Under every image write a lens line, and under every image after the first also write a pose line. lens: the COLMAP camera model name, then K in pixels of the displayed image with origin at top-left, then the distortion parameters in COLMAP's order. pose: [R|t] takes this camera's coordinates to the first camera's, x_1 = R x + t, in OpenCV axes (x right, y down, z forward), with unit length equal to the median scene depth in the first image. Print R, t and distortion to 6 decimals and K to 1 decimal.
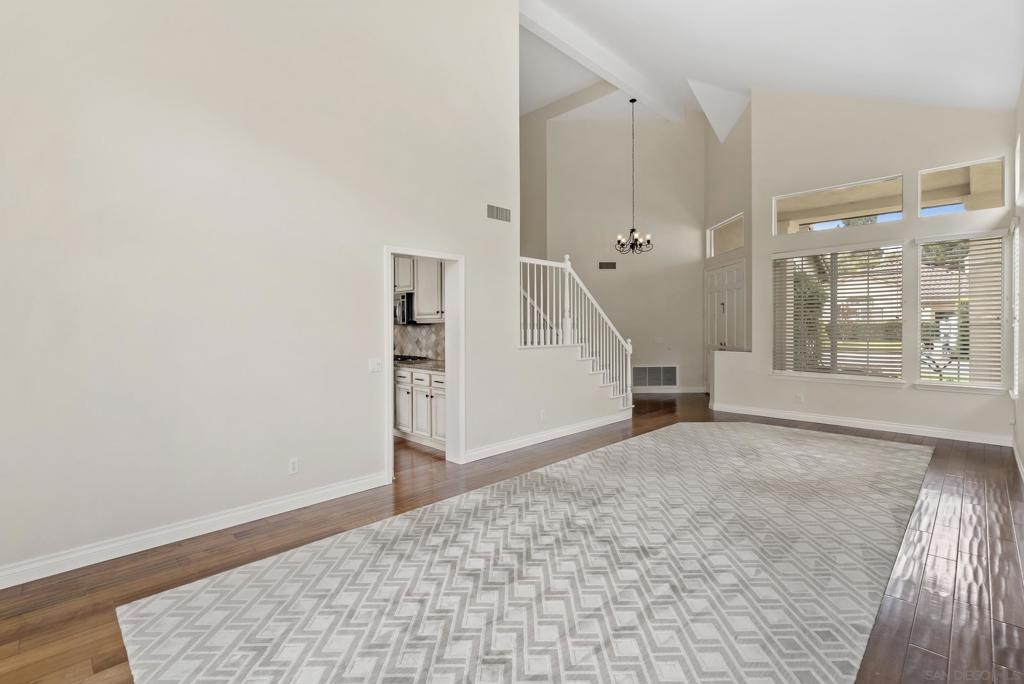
lens RADIAL K [[464.4, 0, 517.6], [0, 464.4, 332.0], [0, 0, 1]] dist [-0.003008, 0.000542]
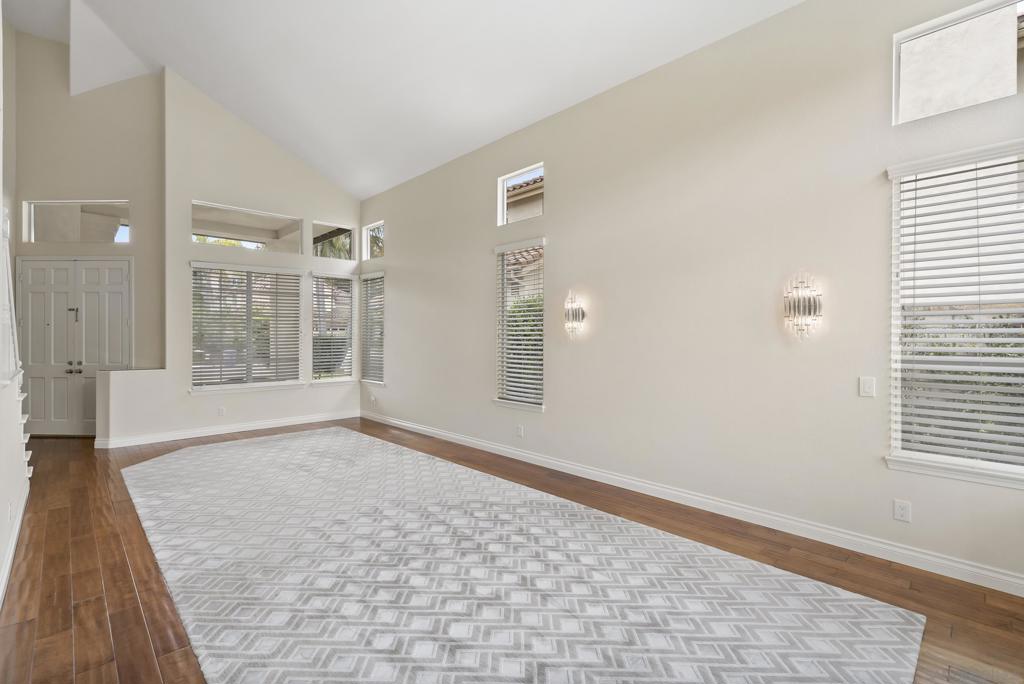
lens RADIAL K [[464.4, 0, 504.0], [0, 464.4, 326.8], [0, 0, 1]] dist [-0.003008, 0.000542]
pose [[0.028529, 0.024839, 0.999284, -0.520694], [0.014915, 0.999569, -0.025272, -0.005149], [-0.999482, 0.015625, 0.028146, 0.510809]]
